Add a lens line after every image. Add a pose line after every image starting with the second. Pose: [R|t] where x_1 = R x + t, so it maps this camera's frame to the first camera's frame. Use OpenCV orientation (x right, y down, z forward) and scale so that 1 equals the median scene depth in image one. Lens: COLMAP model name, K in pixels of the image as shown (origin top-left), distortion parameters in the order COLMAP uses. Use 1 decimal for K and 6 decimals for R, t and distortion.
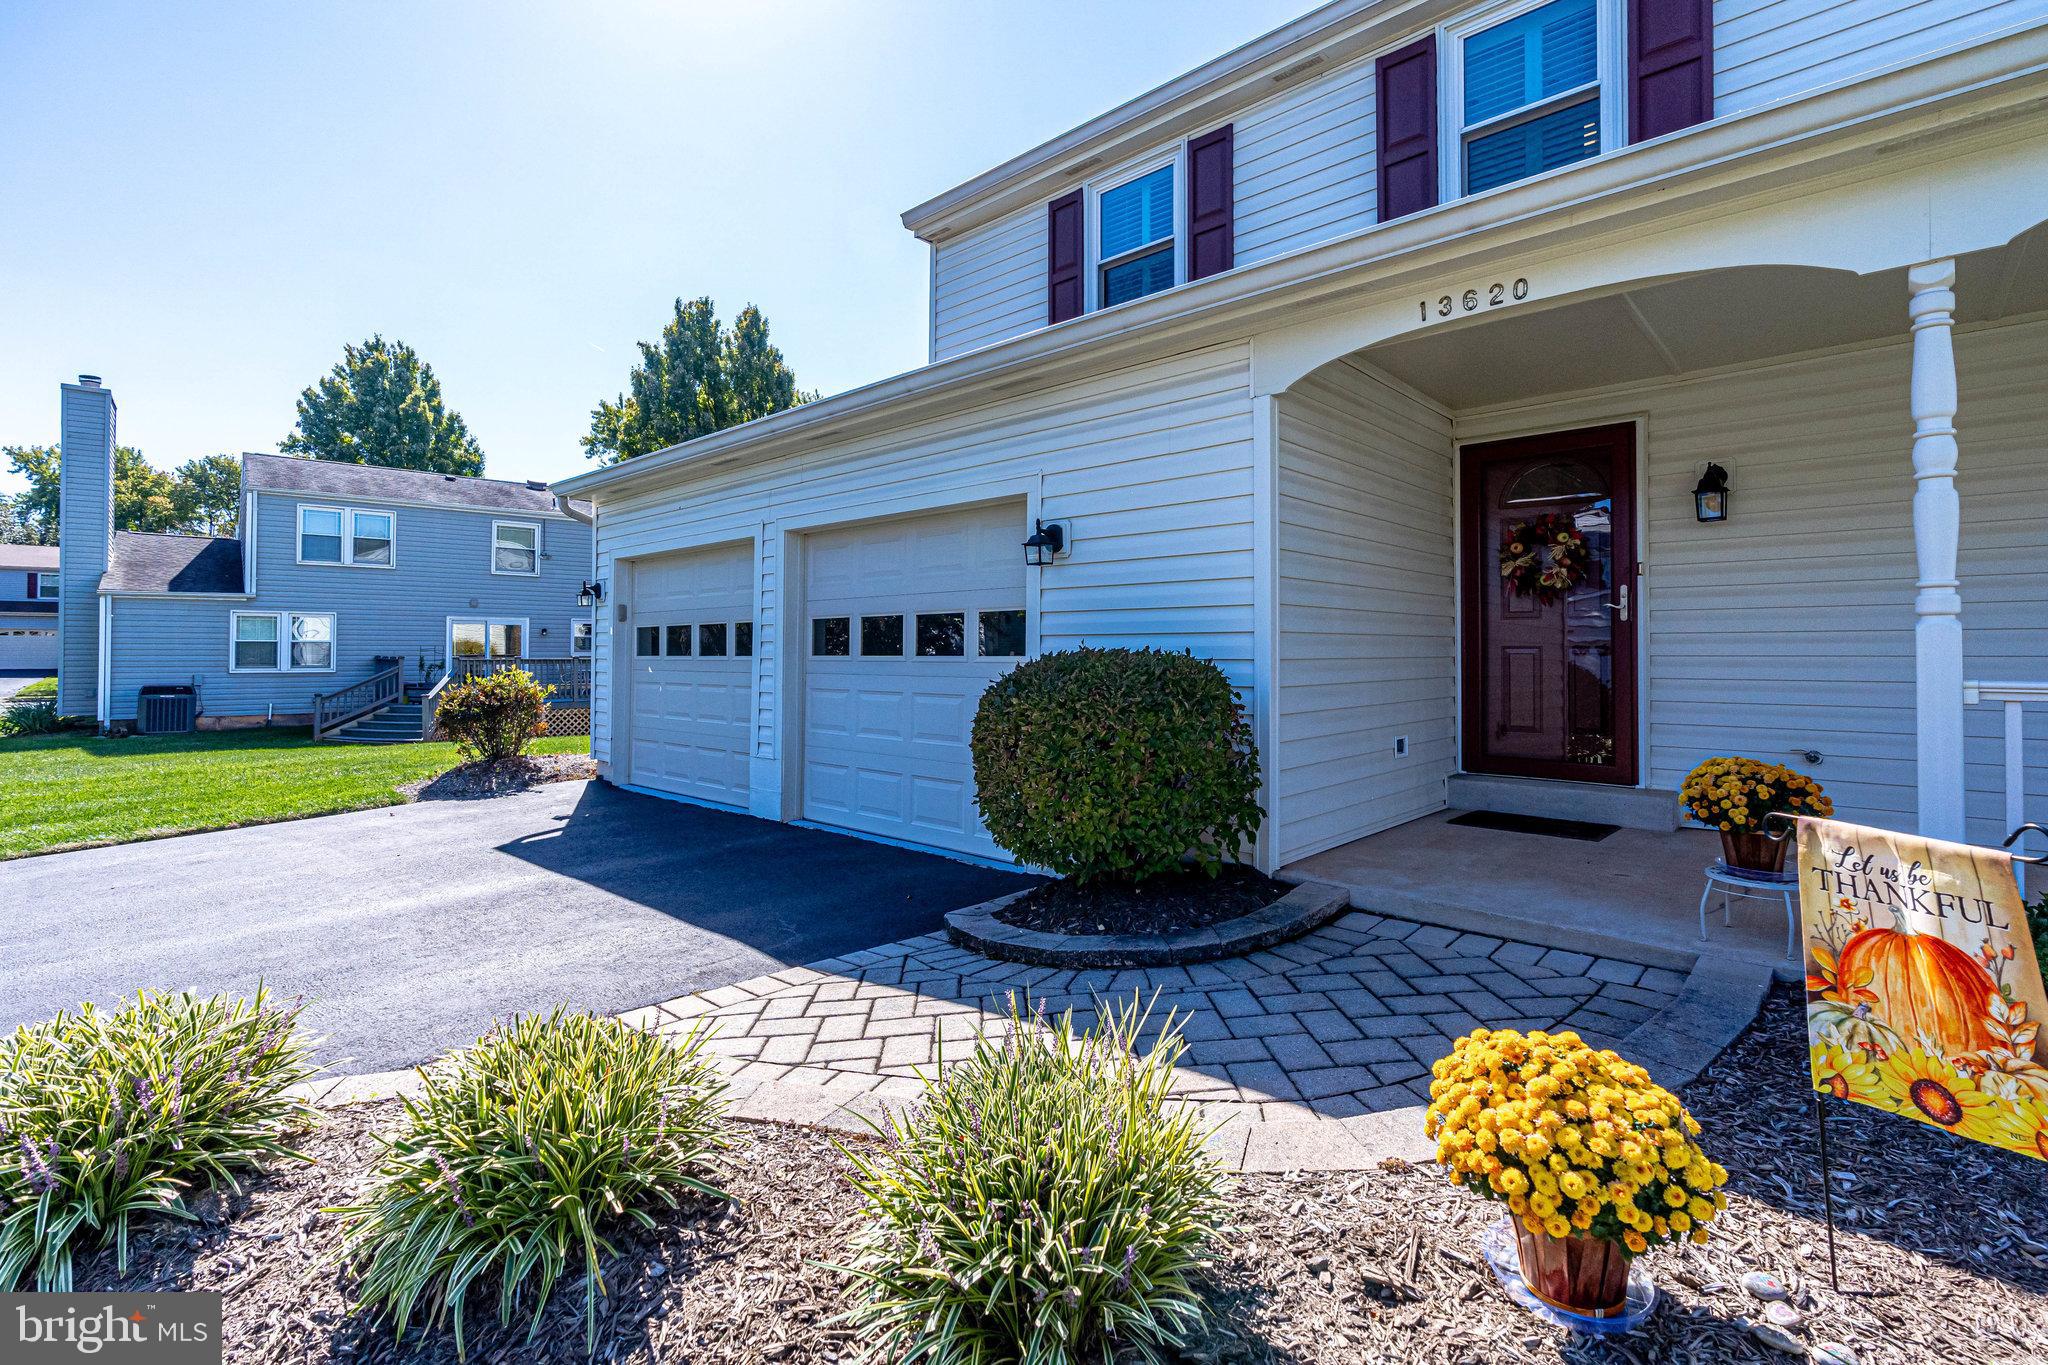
lens RADIAL K [[938.2, 0, 1022.6], [0, 938.2, 636.4], [0, 0, 1]] dist [-0.006886, -0.000606]
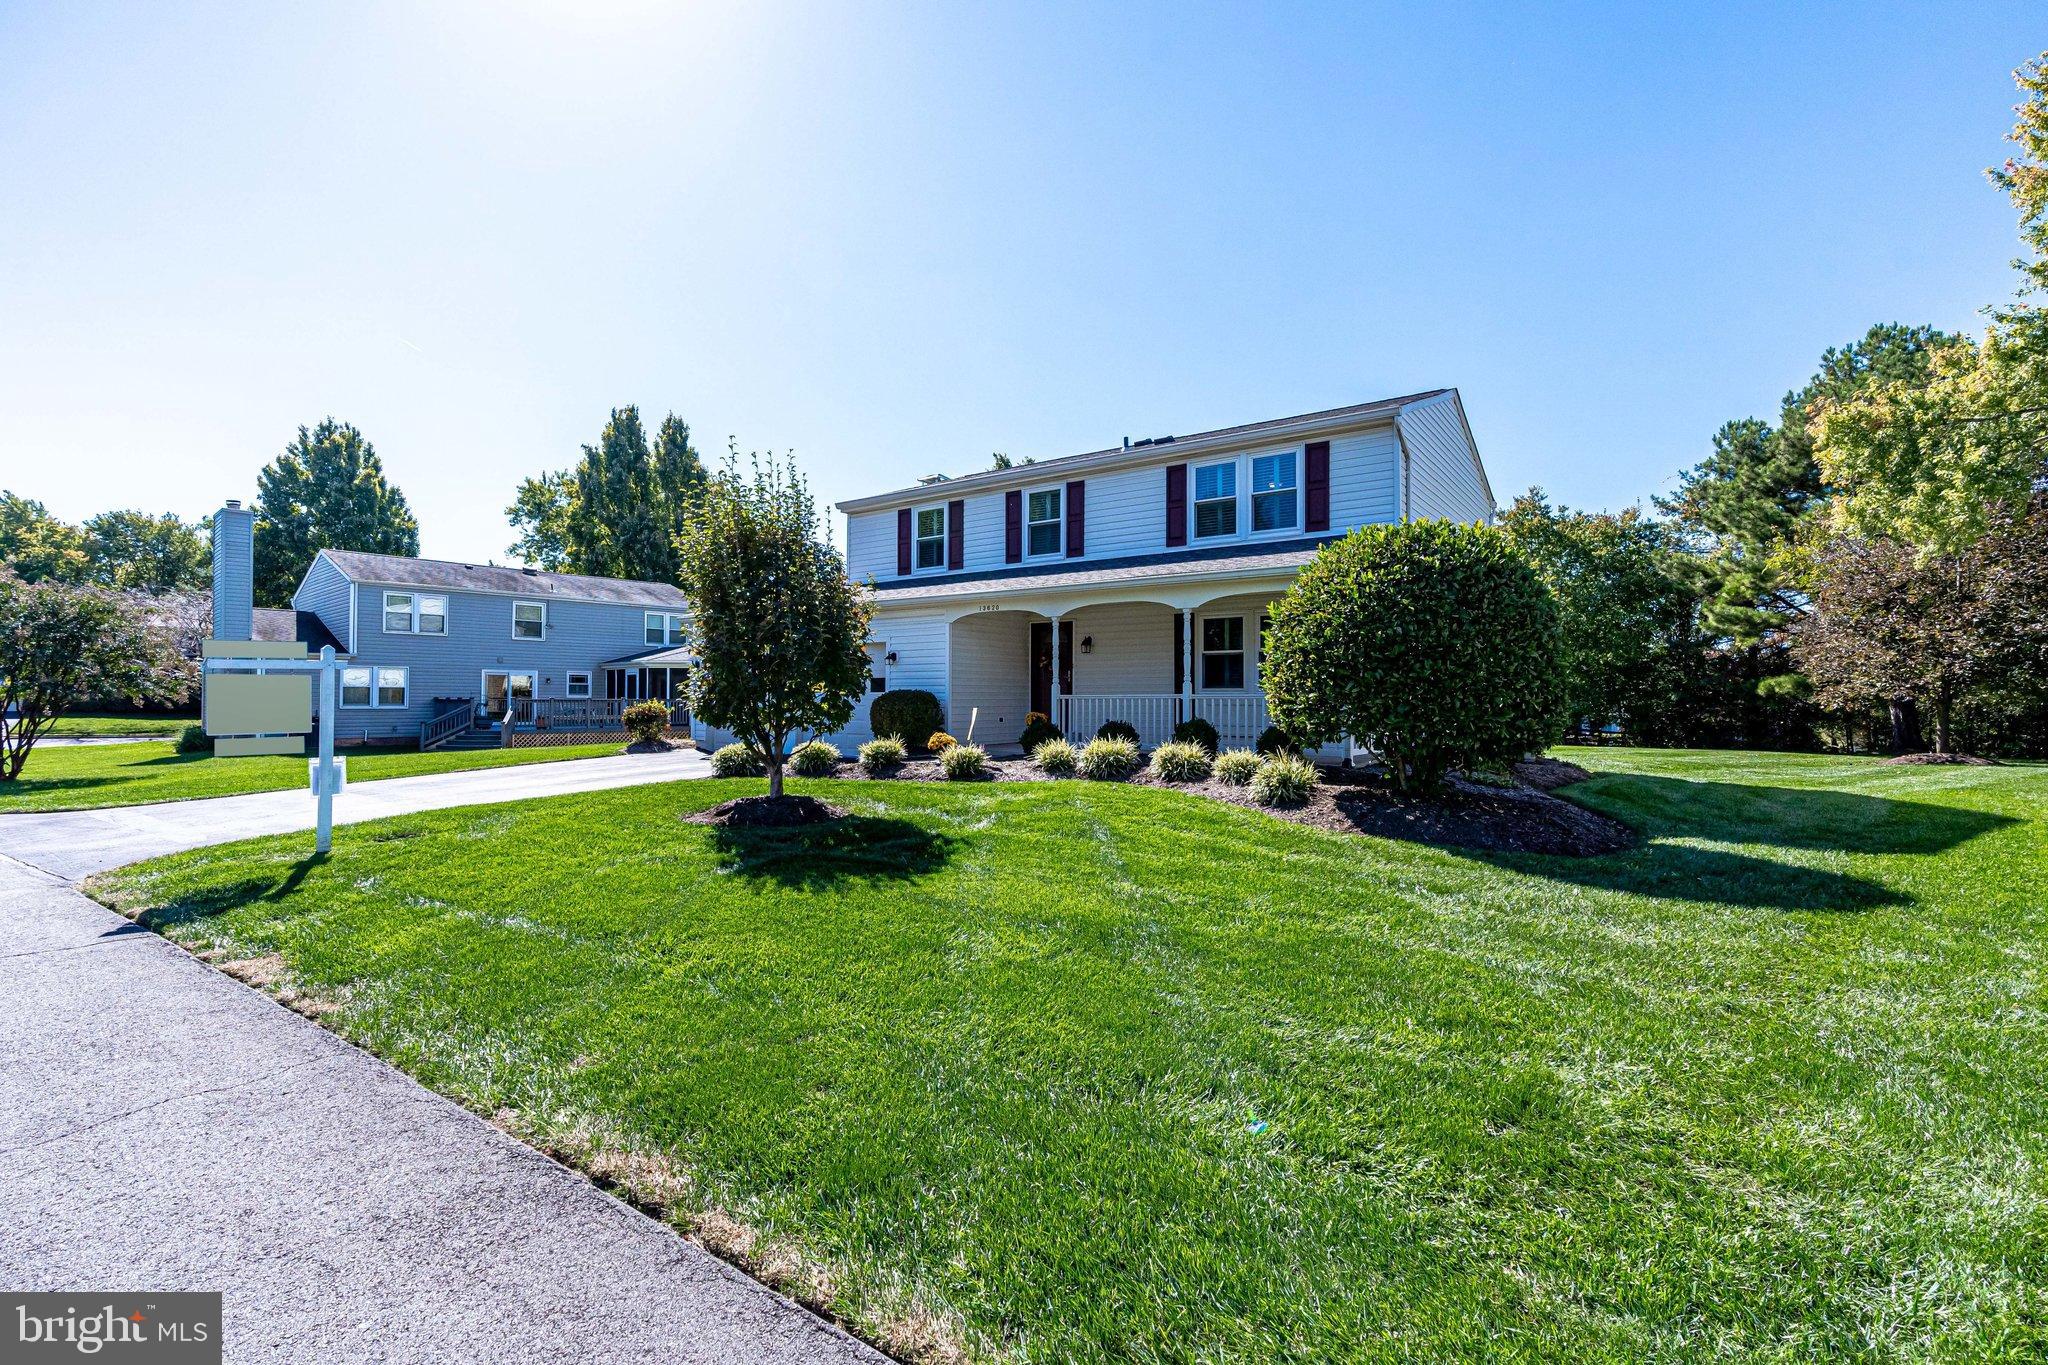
lens RADIAL K [[940.0, 0, 1011.3], [0, 940.0, 684.2], [0, 0, 1]] dist [-0.003065, 0.000157]
pose [[0.993094, 0.002713, 0.117290, 0.011705], [-0.002821, 0.999996, 0.000759, -0.002346], [-0.117287, -0.001085, 0.993097, -0.499443]]
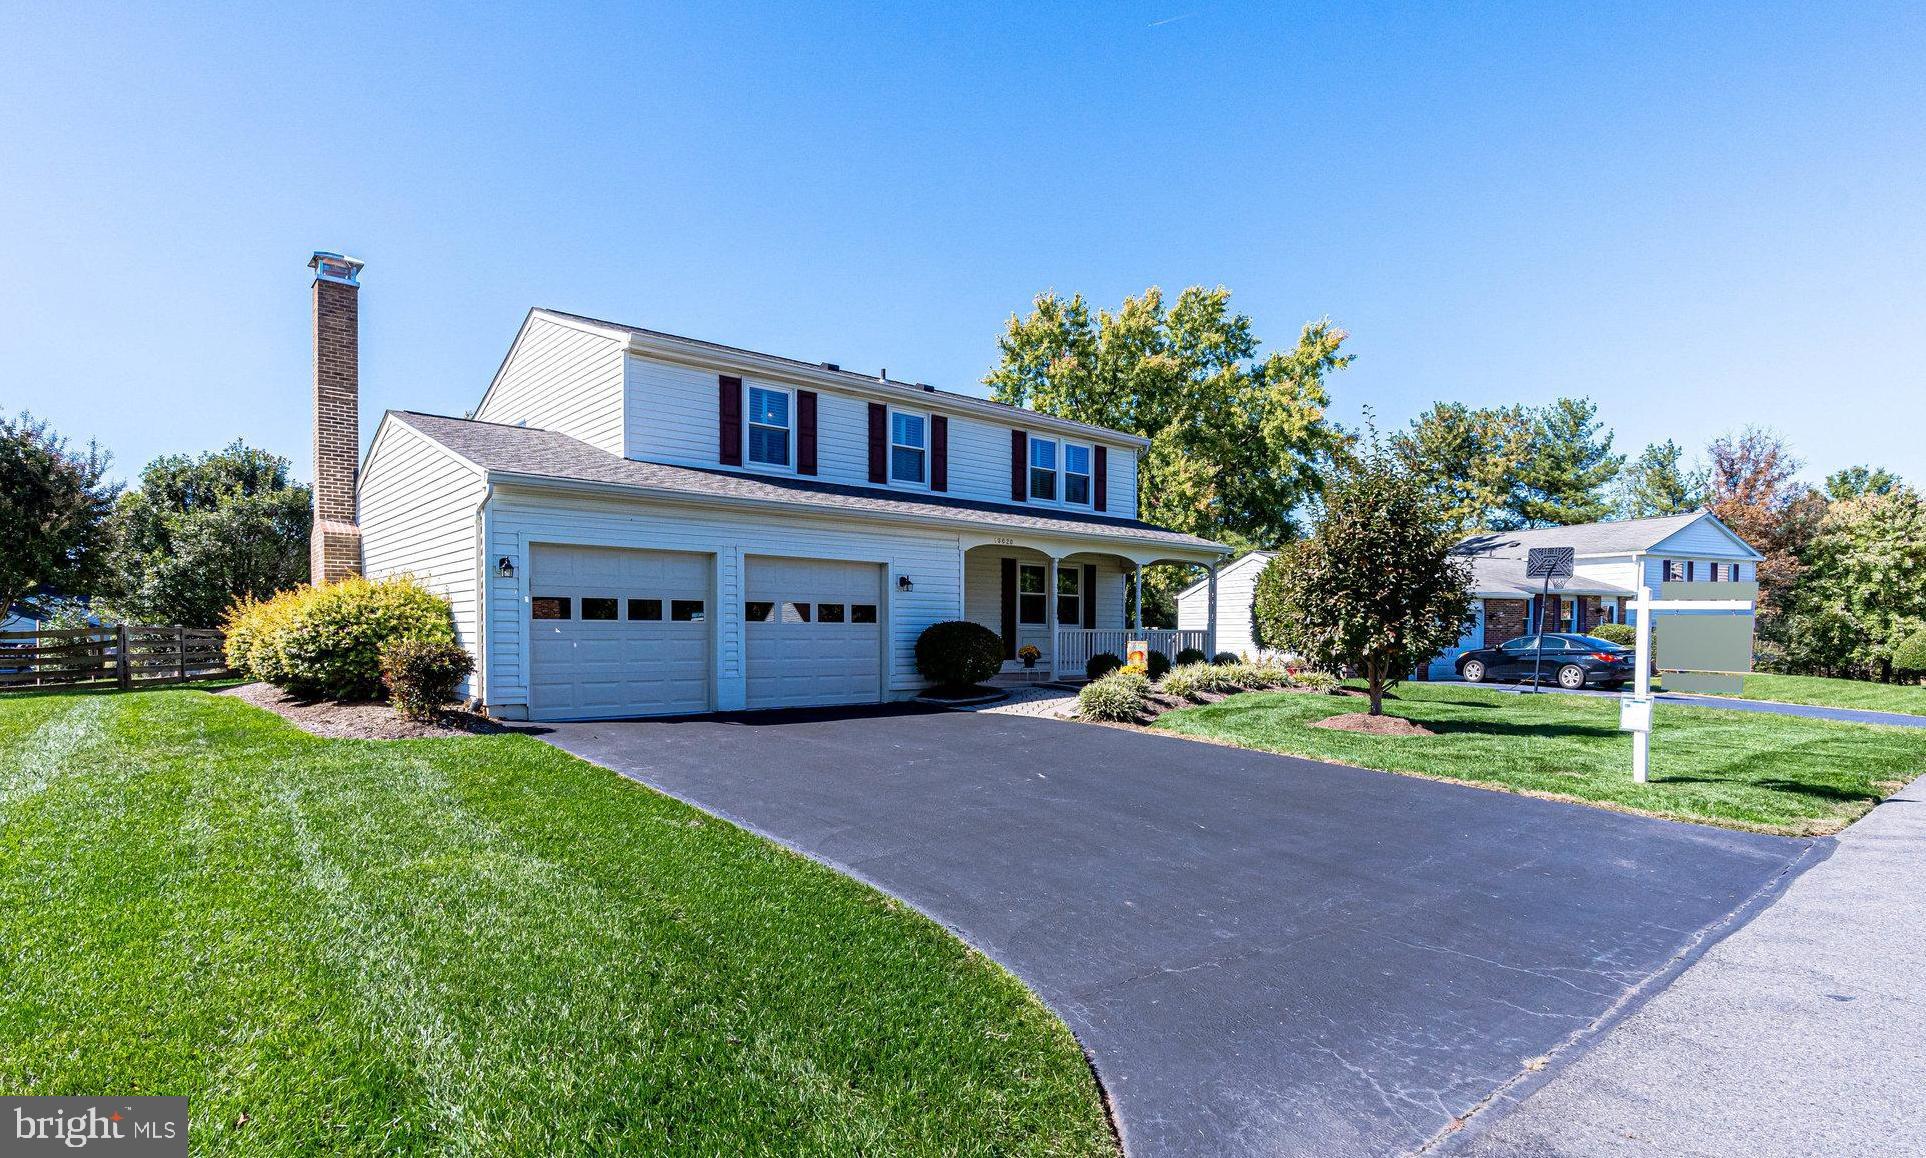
lens RADIAL K [[994.3, 0, 1031.5], [0, 994.3, 663.8], [0, 0, 1]] dist [0.000731, 0.000033]
pose [[0.072148, -0.027424, 0.997017, -0.619180], [-0.018854, 0.999406, 0.028854, 0.010414], [-0.997216, -0.020880, 0.071588, 0.080471]]
